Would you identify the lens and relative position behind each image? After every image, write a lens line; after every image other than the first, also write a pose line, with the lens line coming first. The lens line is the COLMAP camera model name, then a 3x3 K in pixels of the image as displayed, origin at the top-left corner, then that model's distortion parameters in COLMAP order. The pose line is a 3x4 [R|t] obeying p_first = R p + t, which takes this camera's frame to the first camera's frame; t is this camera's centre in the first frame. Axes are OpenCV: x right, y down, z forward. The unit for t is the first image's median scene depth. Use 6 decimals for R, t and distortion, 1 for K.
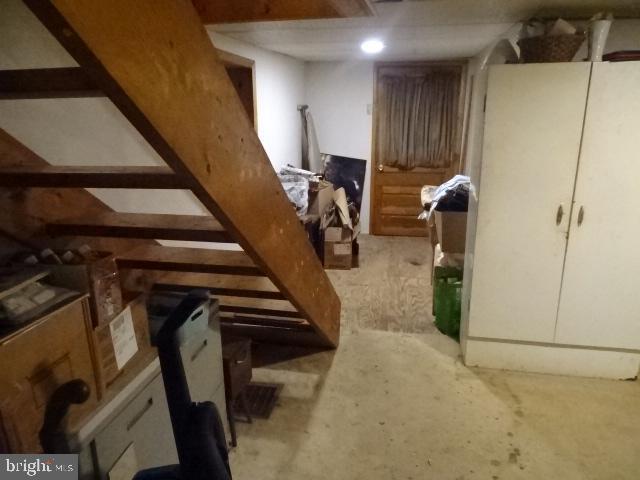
lens RADIAL K [[468.6, 0, 320.0], [0, 468.6, 240.0], [0, 0, 1]] dist [0.002638, 0.000081]
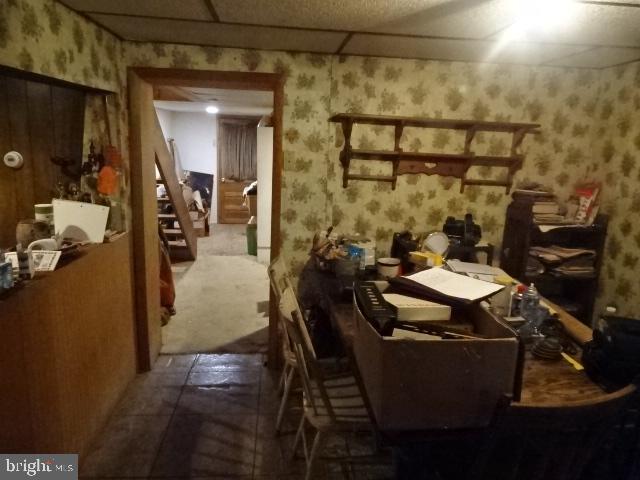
lens RADIAL K [[468.6, 0, 320.0], [0, 468.6, 240.0], [0, 0, 1]] dist [0.002638, 0.000081]
pose [[0.957552, -0.020499, 0.287532, -0.017021], [0.041074, 0.996993, -0.065708, 0.177429], [-0.285321, 0.074729, 0.955514, -0.630612]]
